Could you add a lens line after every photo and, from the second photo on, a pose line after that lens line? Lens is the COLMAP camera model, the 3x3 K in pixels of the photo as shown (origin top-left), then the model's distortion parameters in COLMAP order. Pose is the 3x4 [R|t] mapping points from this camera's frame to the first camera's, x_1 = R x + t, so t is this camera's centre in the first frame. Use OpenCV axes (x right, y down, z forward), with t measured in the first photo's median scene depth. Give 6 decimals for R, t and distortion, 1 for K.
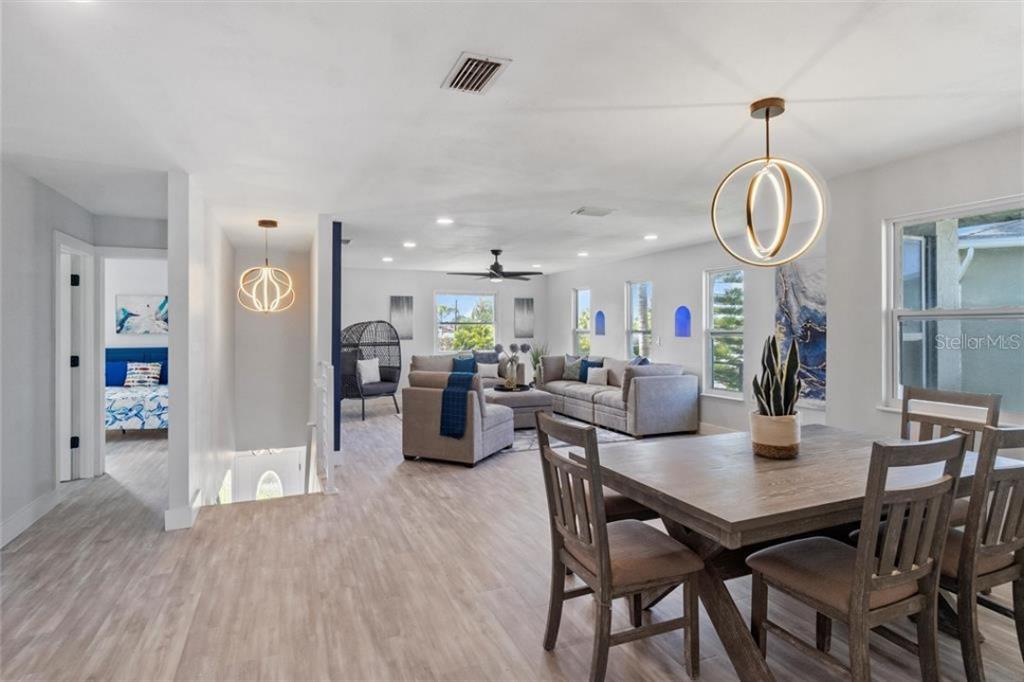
lens RADIAL K [[500.3, 0, 508.7], [0, 500.3, 324.2], [0, 0, 1]] dist [-0.003781, -0.000327]
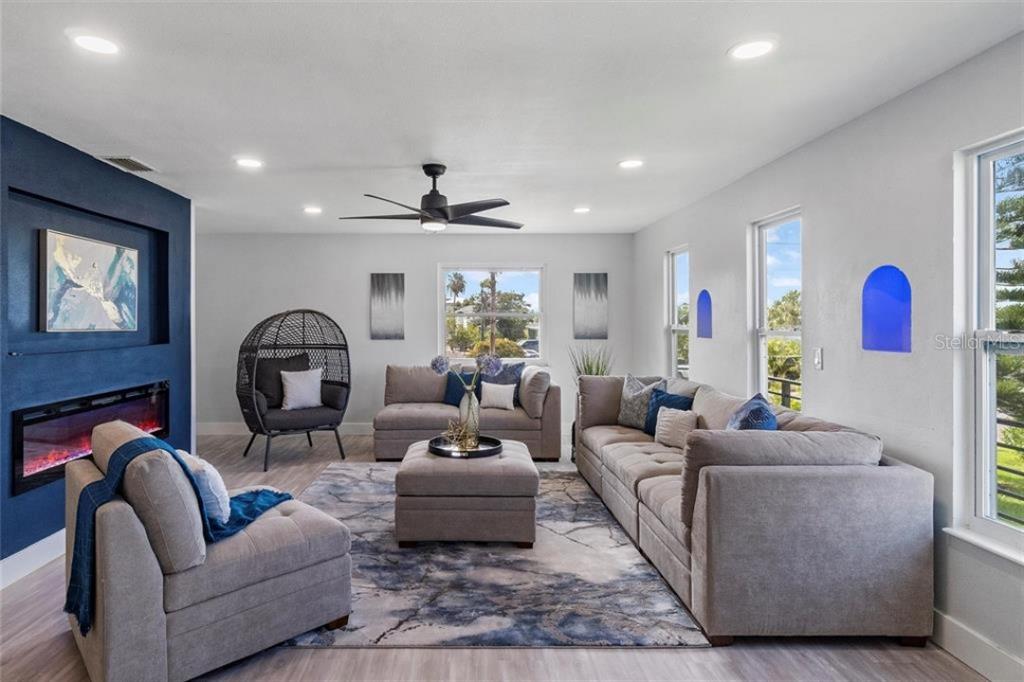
lens RADIAL K [[500.3, 0, 508.7], [0, 500.3, 324.2], [0, 0, 1]] dist [-0.003781, -0.000327]
pose [[0.930236, 0.007514, -0.366884, 0.200997], [-0.002427, 0.999894, 0.014324, 0.001176], [0.366953, -0.012435, 0.930157, 0.503314]]
